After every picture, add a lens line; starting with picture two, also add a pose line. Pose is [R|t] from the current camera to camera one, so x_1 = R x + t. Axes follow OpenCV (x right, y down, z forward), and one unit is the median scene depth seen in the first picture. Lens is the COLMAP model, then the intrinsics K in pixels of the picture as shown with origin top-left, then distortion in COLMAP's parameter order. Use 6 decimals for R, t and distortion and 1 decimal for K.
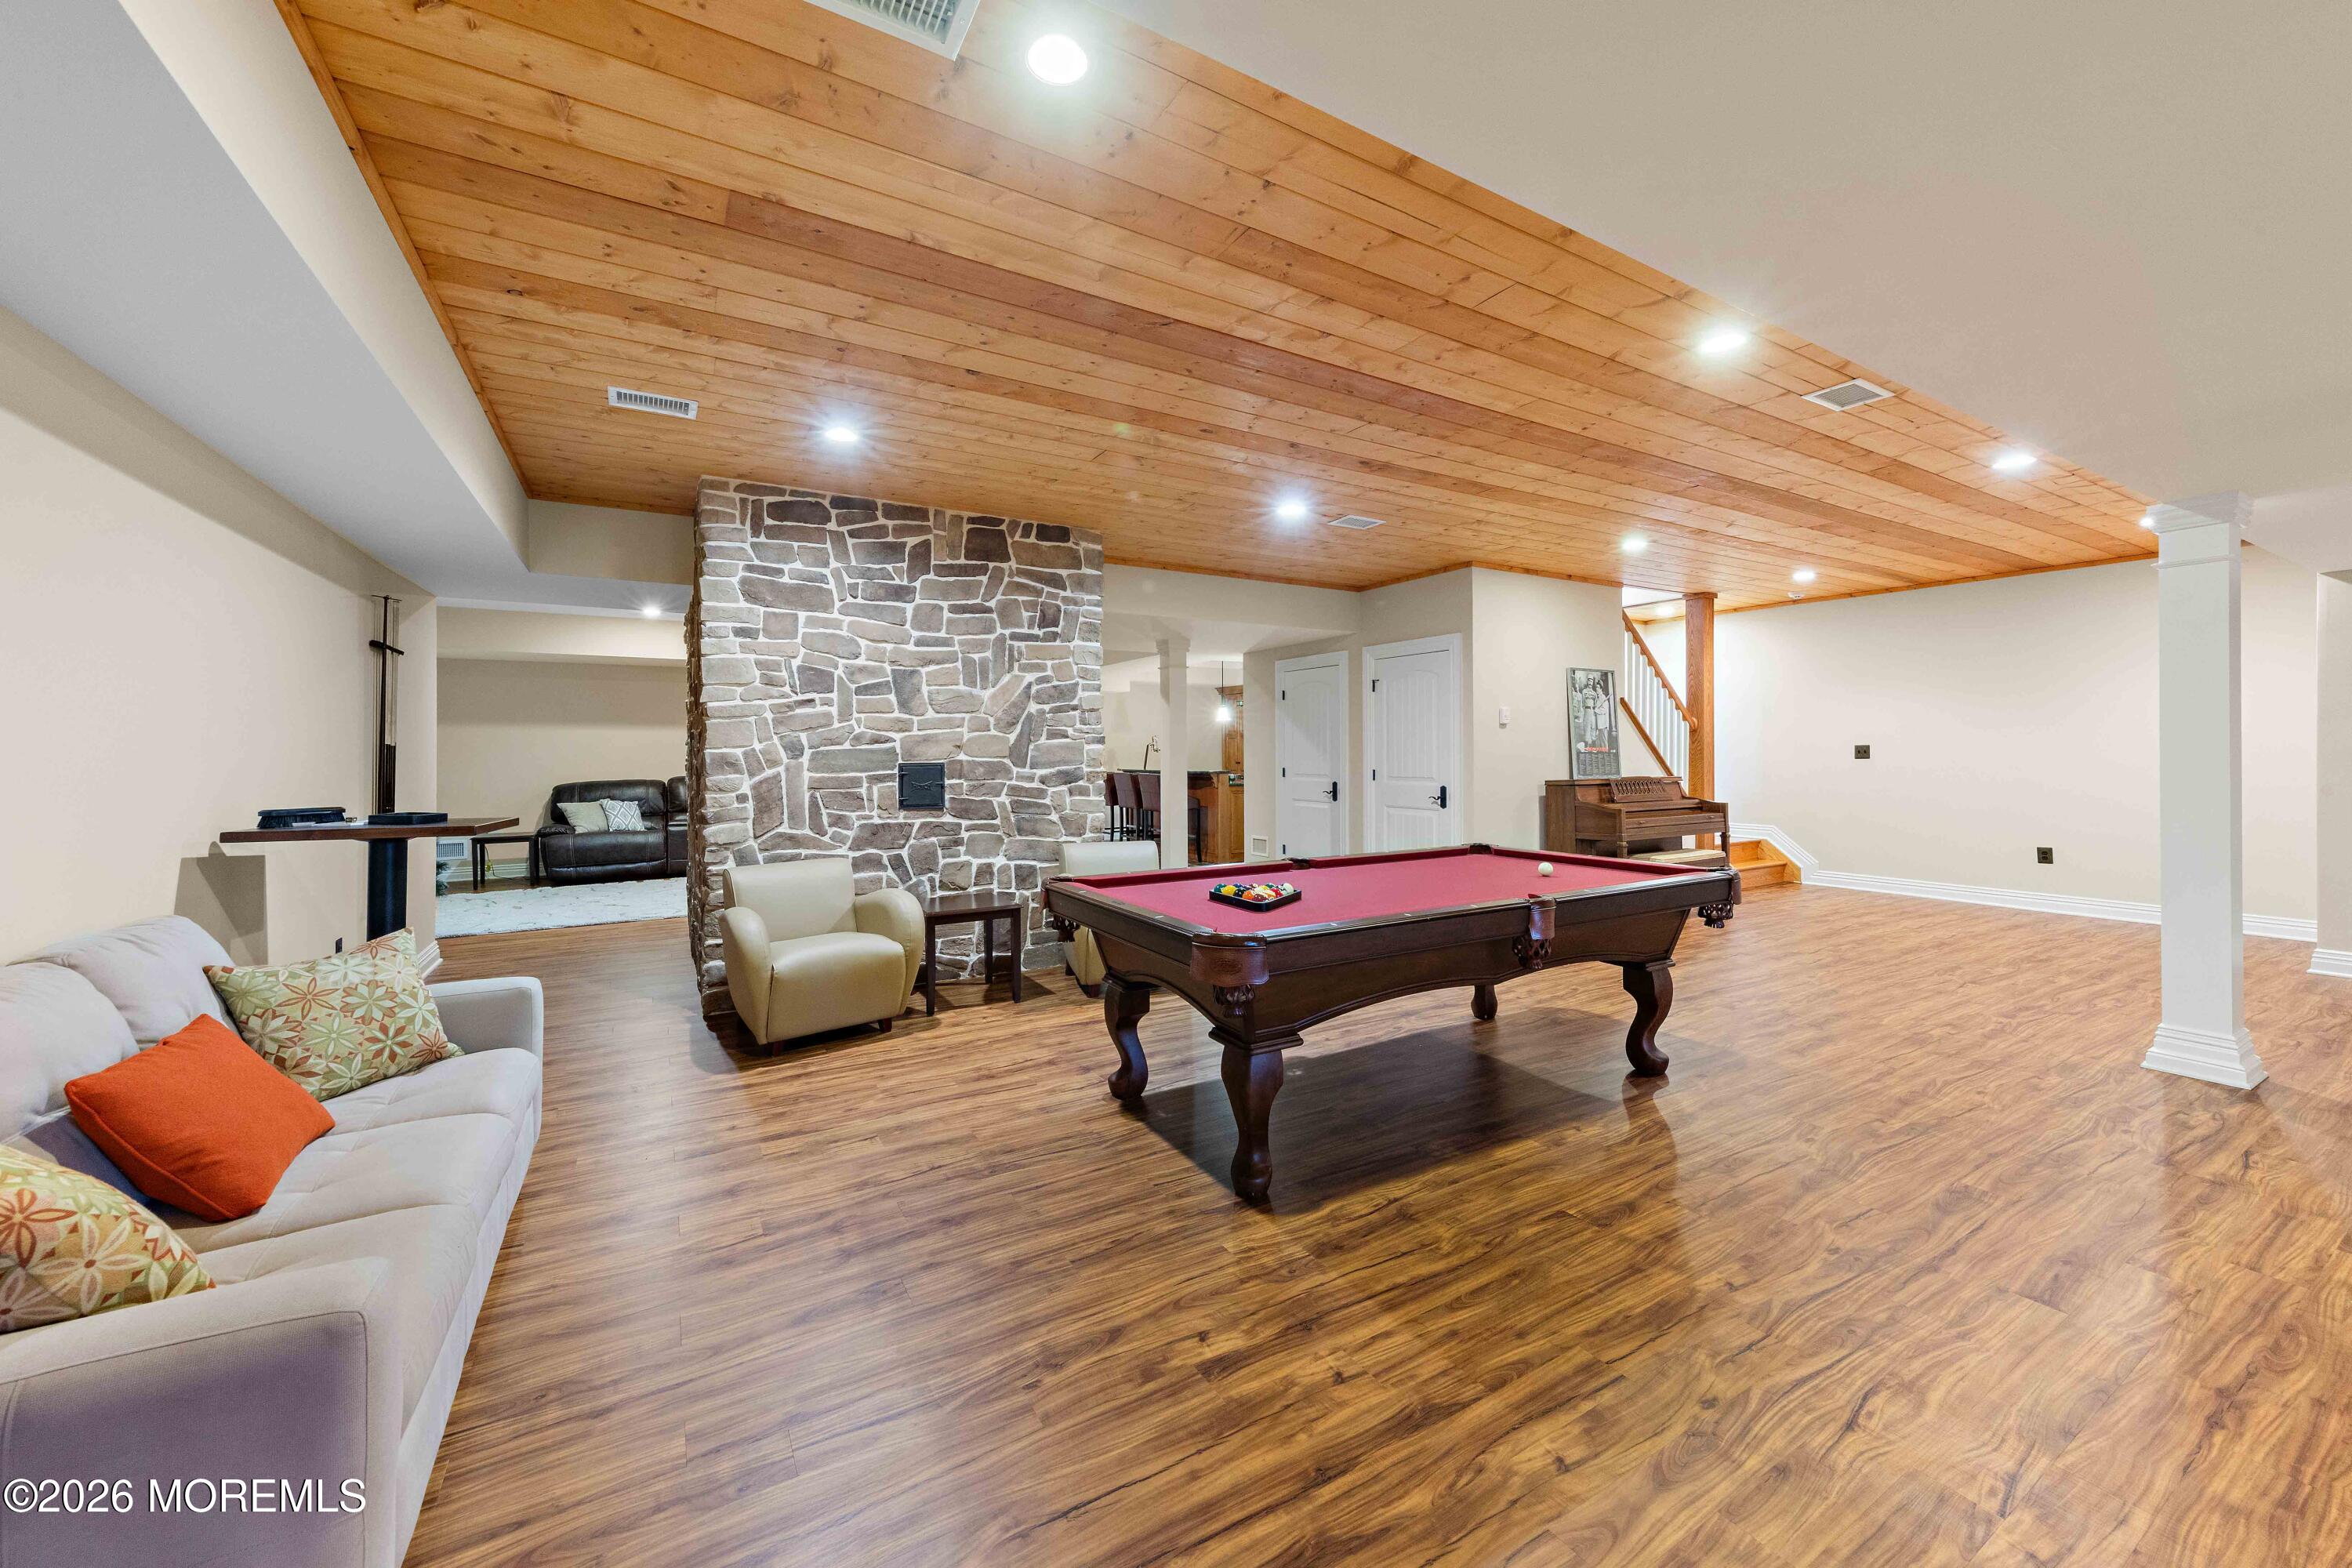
lens RADIAL K [[873.1, 0, 1173.0], [0, 873.1, 761.2], [0, 0, 1]] dist [0.000870, 0.000019]
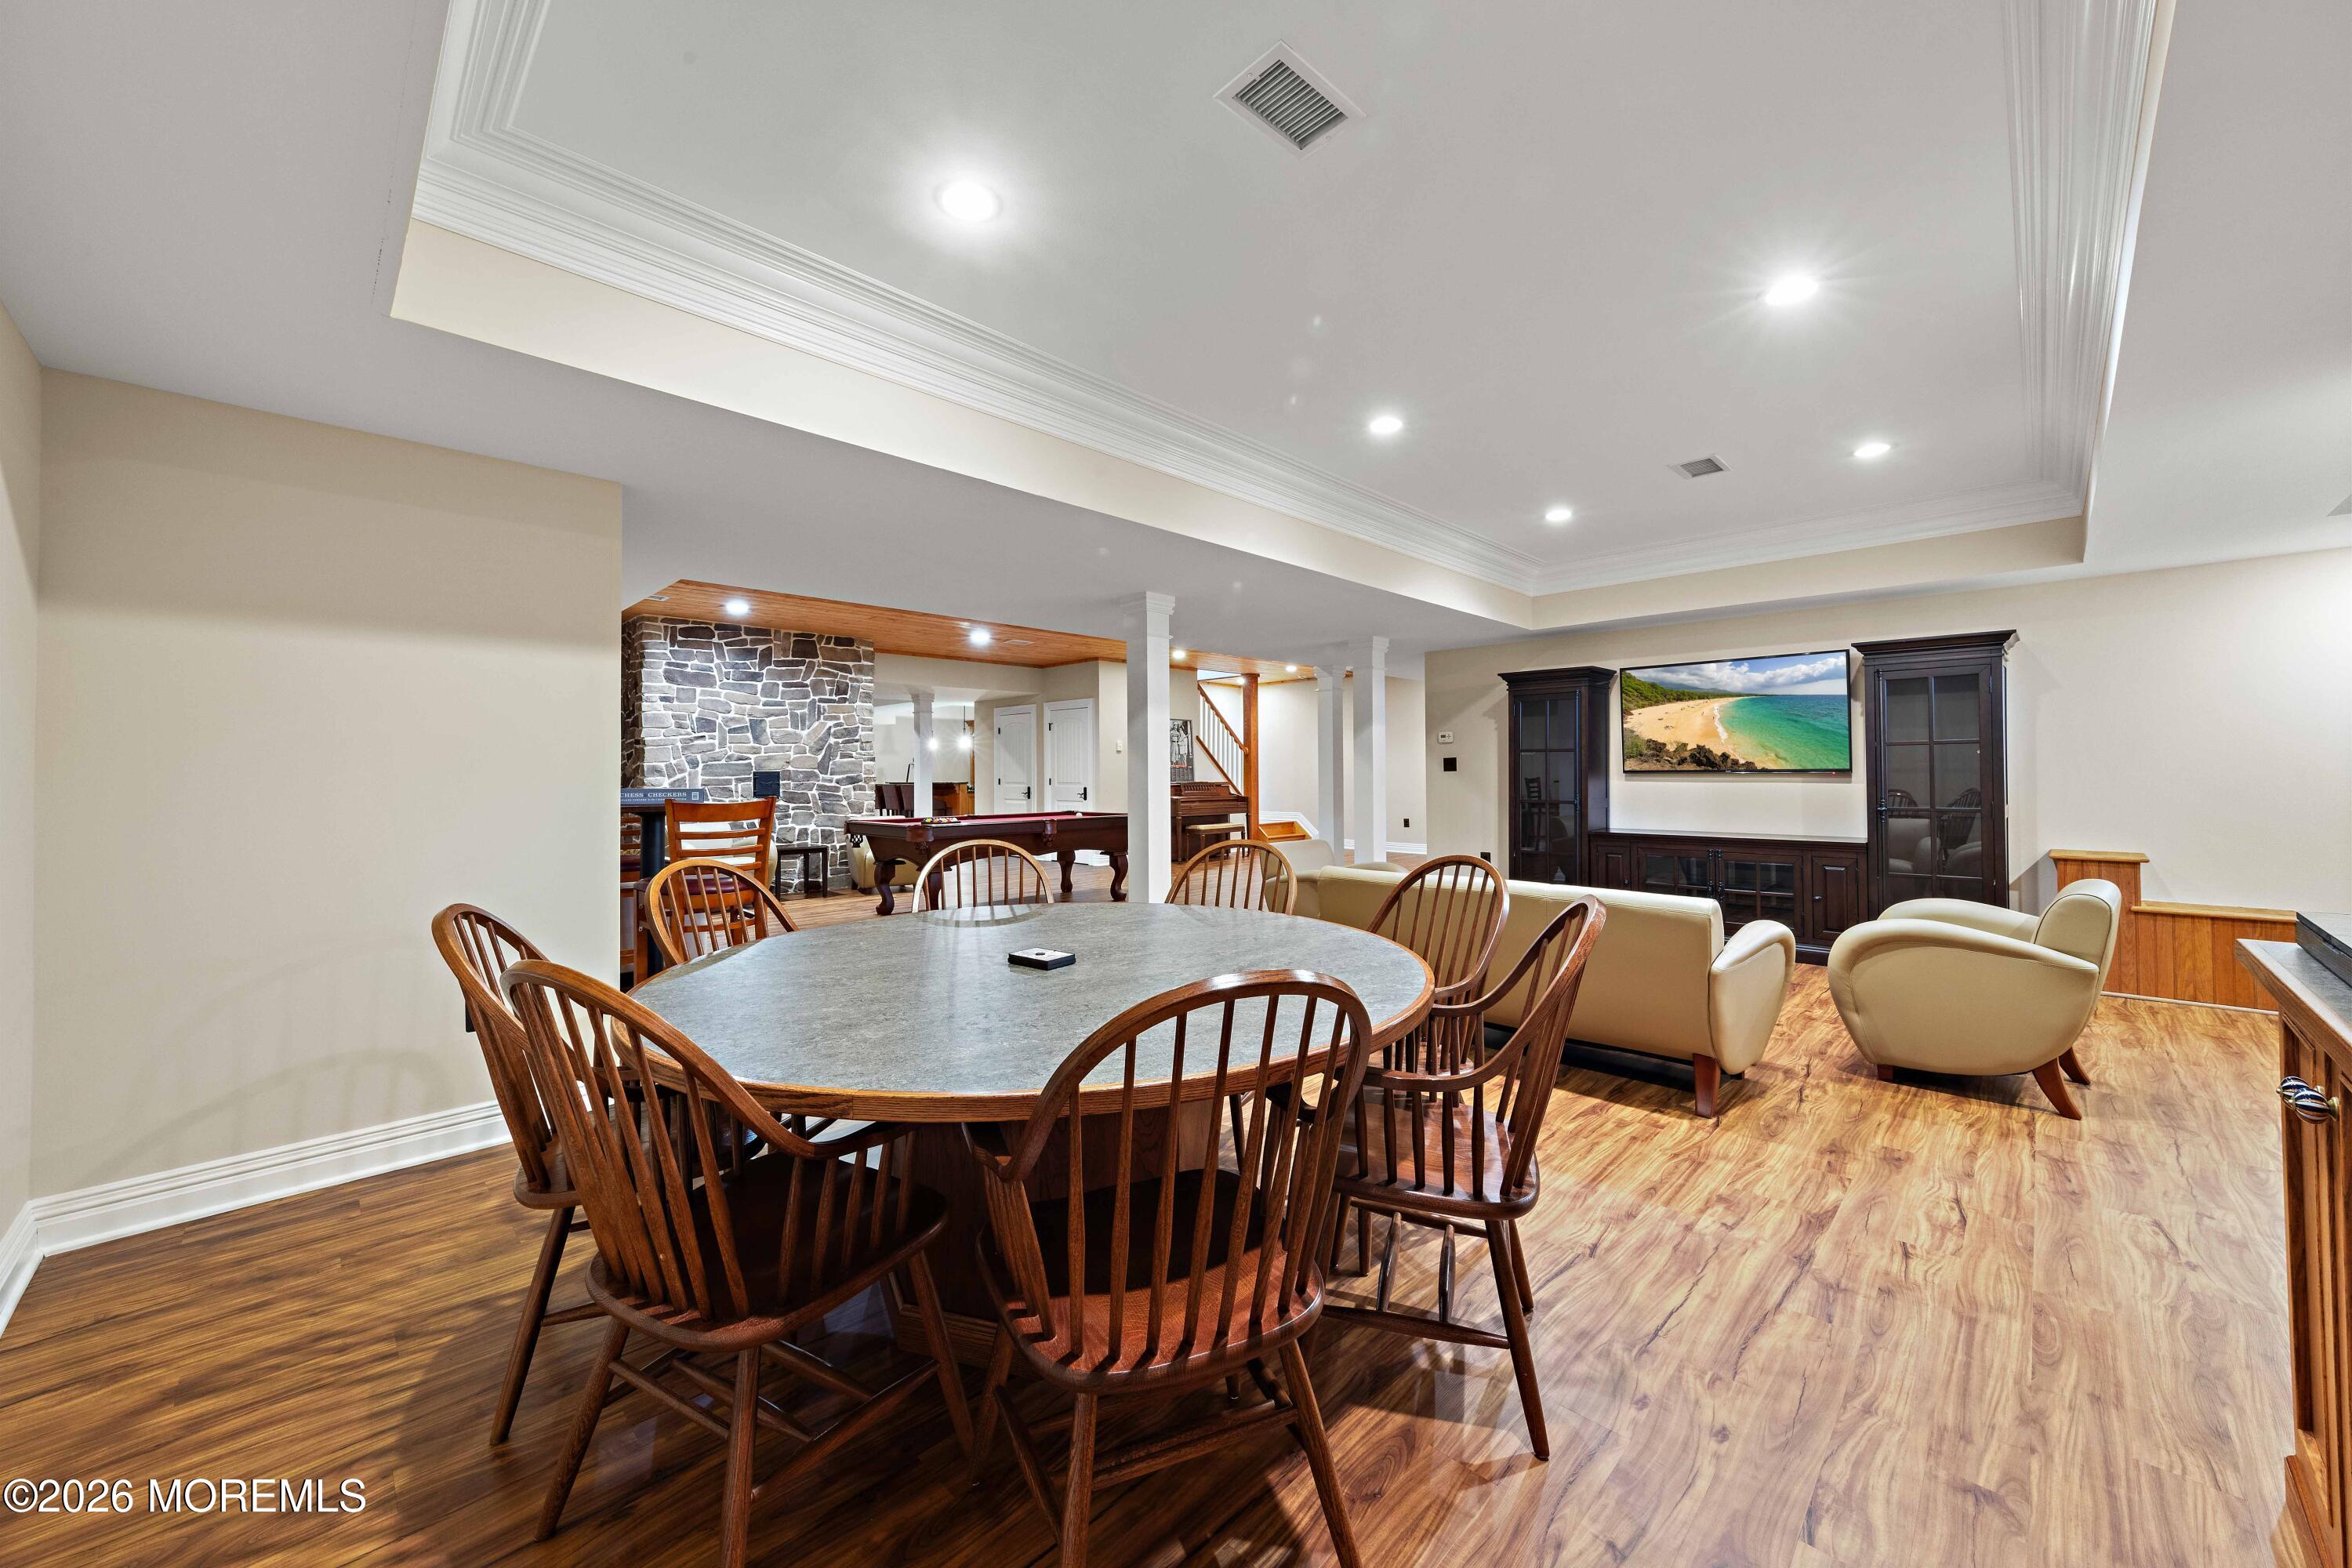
lens RADIAL K [[873.1, 0, 1181.2], [0, 873.1, 766.7], [0, 0, 1]] dist [0.000870, 0.000019]
pose [[0.966685, 0.001002, 0.255966, 0.070734], [0.003873, 0.999821, -0.018542, 0.027007], [-0.255939, 0.018916, 0.966508, -0.888430]]
